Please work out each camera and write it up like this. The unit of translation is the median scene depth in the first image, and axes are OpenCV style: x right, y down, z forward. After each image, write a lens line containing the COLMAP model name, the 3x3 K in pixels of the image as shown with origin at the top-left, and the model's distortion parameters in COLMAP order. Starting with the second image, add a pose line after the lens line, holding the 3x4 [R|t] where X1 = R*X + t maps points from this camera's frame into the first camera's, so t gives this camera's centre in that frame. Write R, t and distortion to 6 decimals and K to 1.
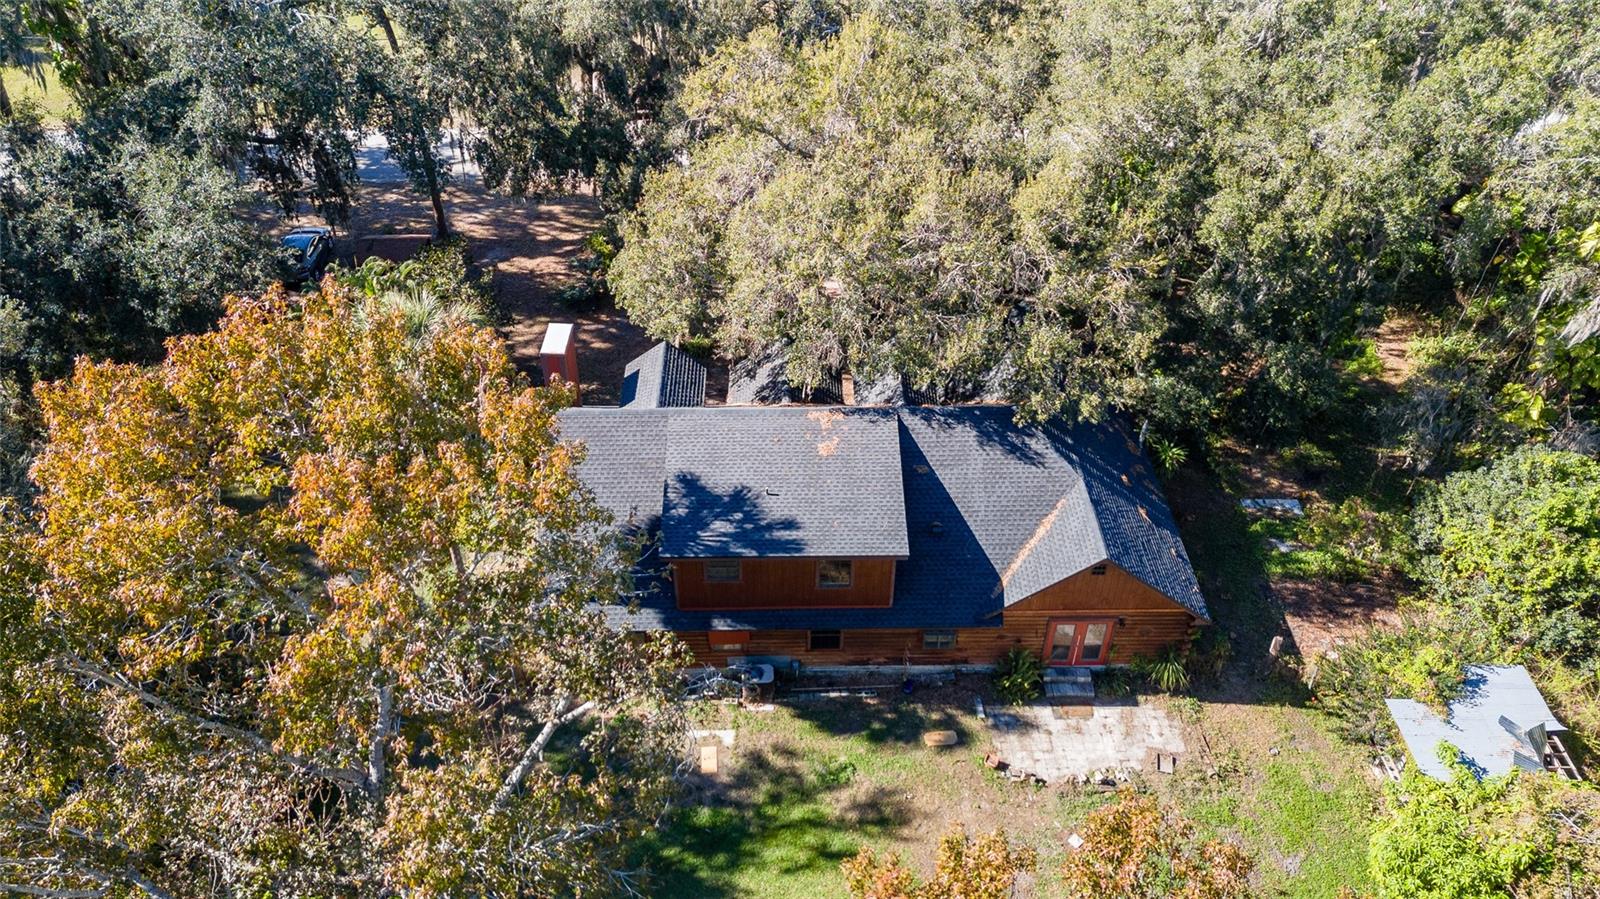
lens RADIAL K [[1183.0, 0, 793.1], [0, 1183.0, 453.3], [0, 0, 1]] dist [0.057025, -0.030521]
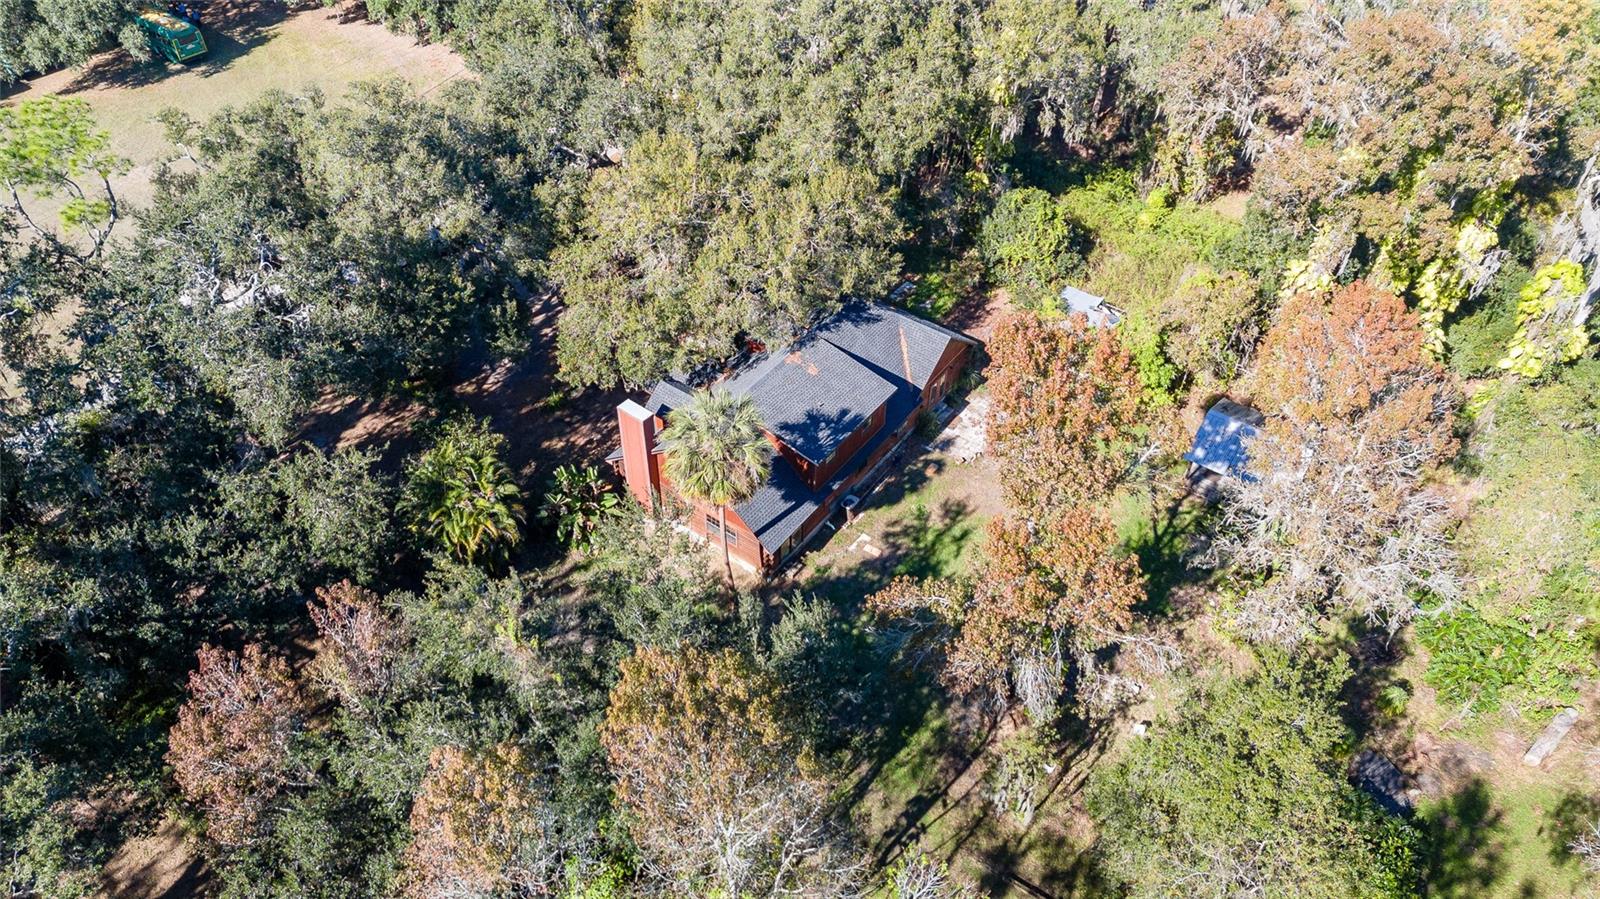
lens RADIAL K [[1183.0, 0, 802.3], [0, 1183.0, 458.6], [0, 0, 1]] dist [0.057025, -0.030521]
pose [[0.604231, -0.557014, 0.569772, -1.023378], [0.506574, 0.820492, 0.264908, -0.360074], [-0.615051, 0.128566, 0.777935, -0.305365]]
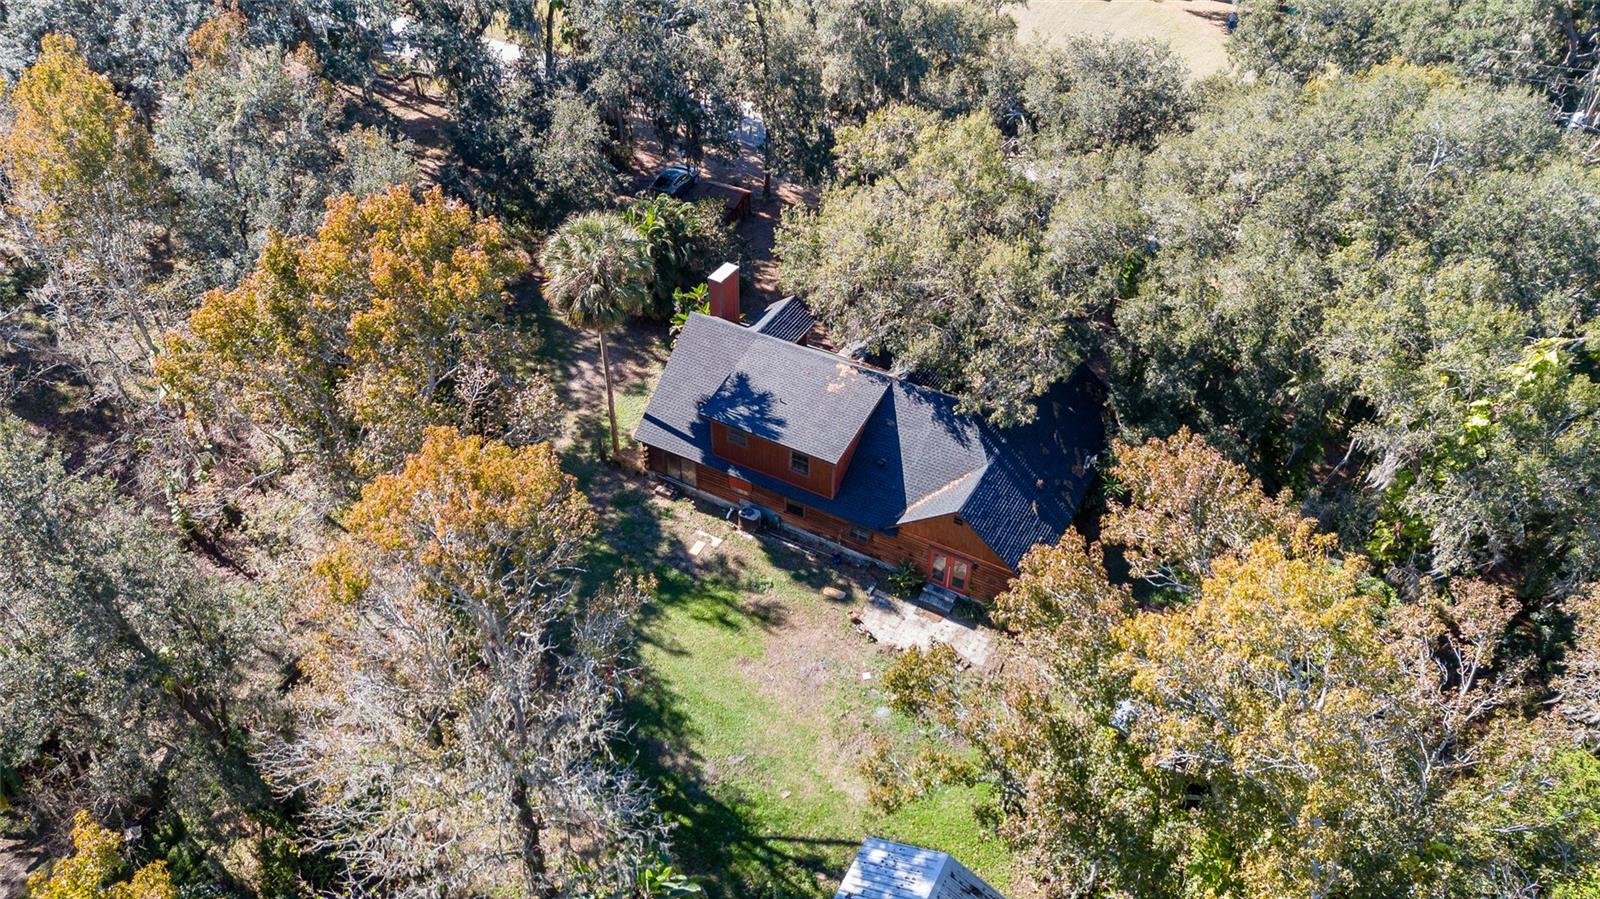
lens RADIAL K [[1183.0, 0, 792.6], [0, 1183.0, 465.3], [0, 0, 1]] dist [0.057025, -0.030521]
pose [[0.862814, 0.332996, -0.380349, 0.585364], [-0.324267, 0.941776, 0.088933, -0.028203], [0.387818, 0.046602, 0.920557, -0.398266]]
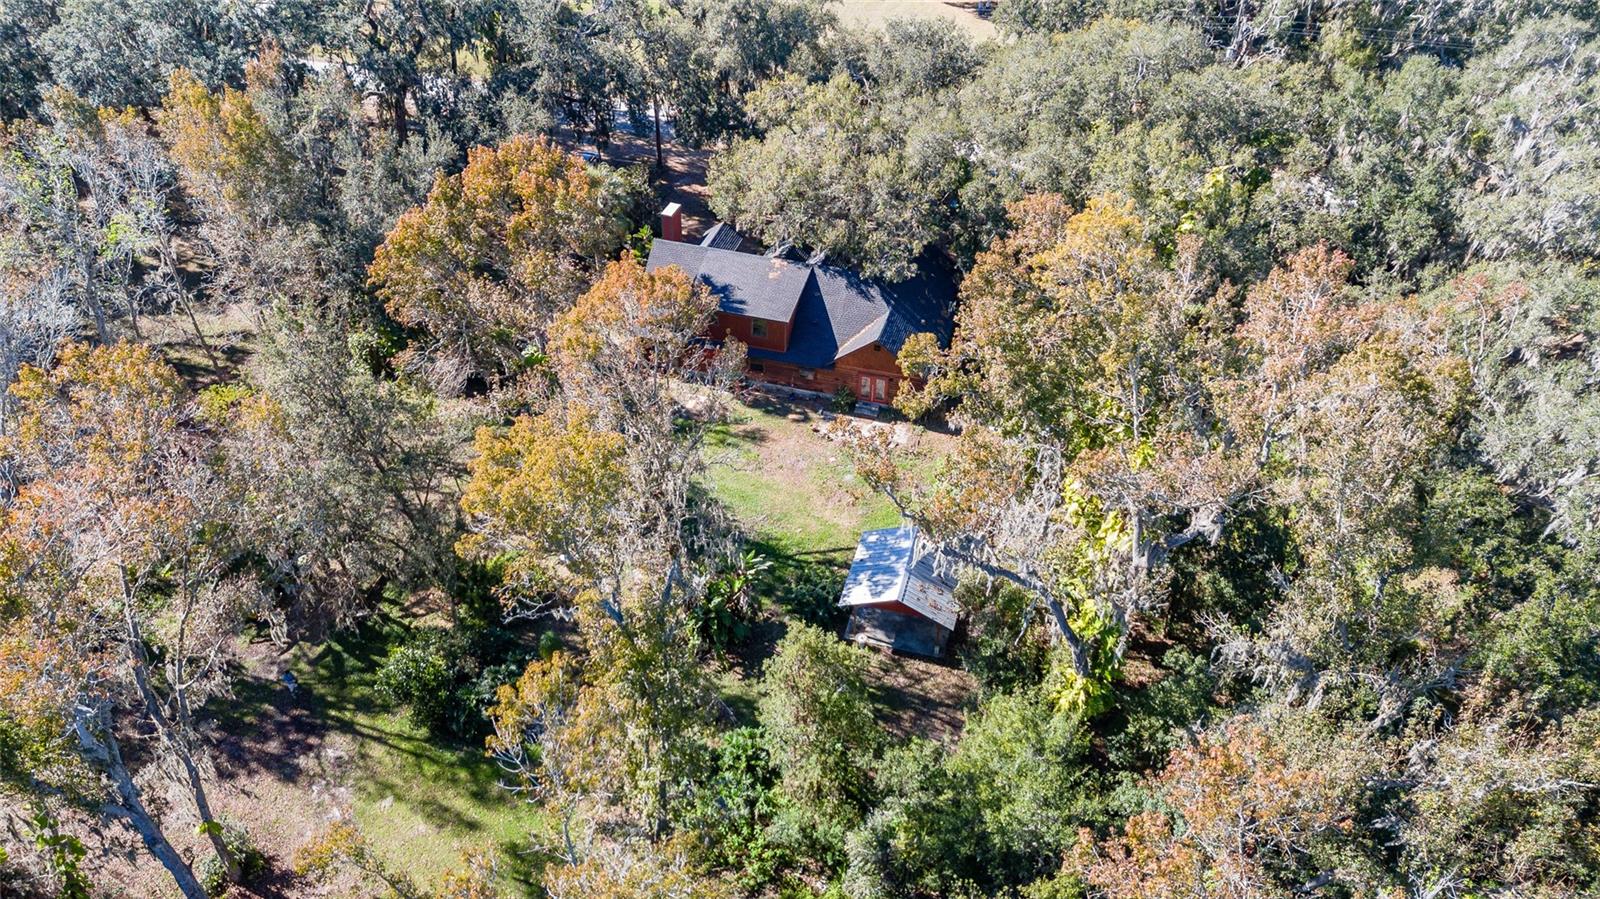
lens RADIAL K [[1183.0, 0, 797.5], [0, 1183.0, 492.8], [0, 0, 1]] dist [0.057025, -0.030521]
pose [[0.953849, 0.198467, -0.225351, 0.624852], [-0.193374, 0.980107, 0.044683, 0.273545], [0.229736, 0.000956, 0.973253, -1.056879]]
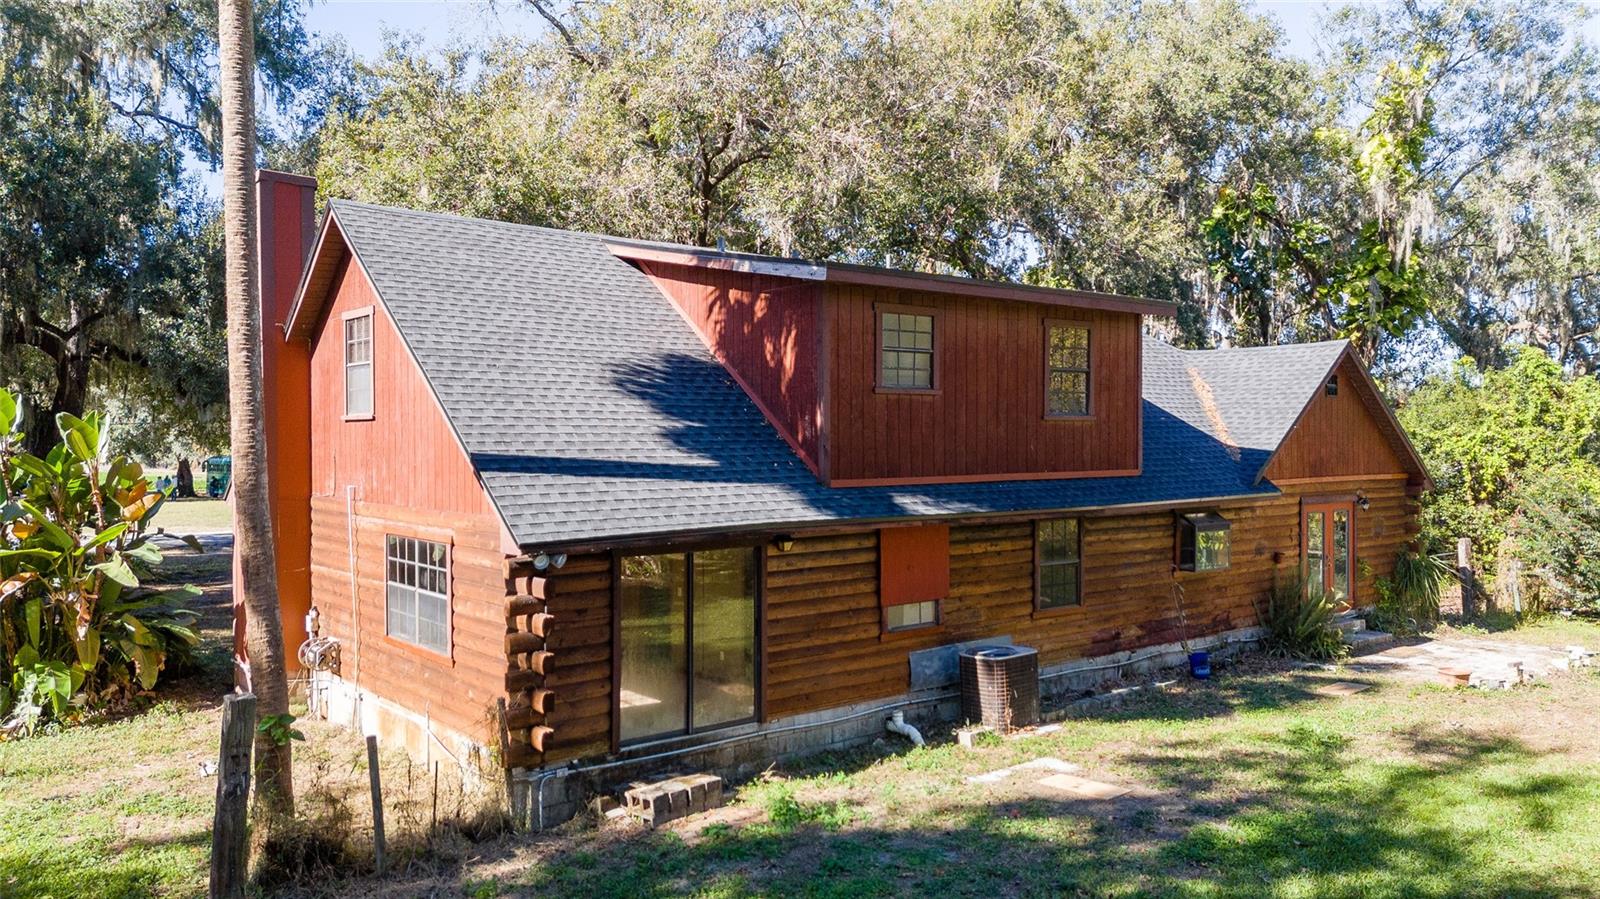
lens RADIAL K [[1183.0, 0, 807.7], [0, 1183.0, 447.3], [0, 0, 1]] dist [0.057025, -0.030521]
pose [[0.792526, -0.014255, 0.609671, -0.347415], [0.395948, 0.772381, -0.496642, 0.317513], [-0.463819, 0.634999, 0.617776, 0.722663]]
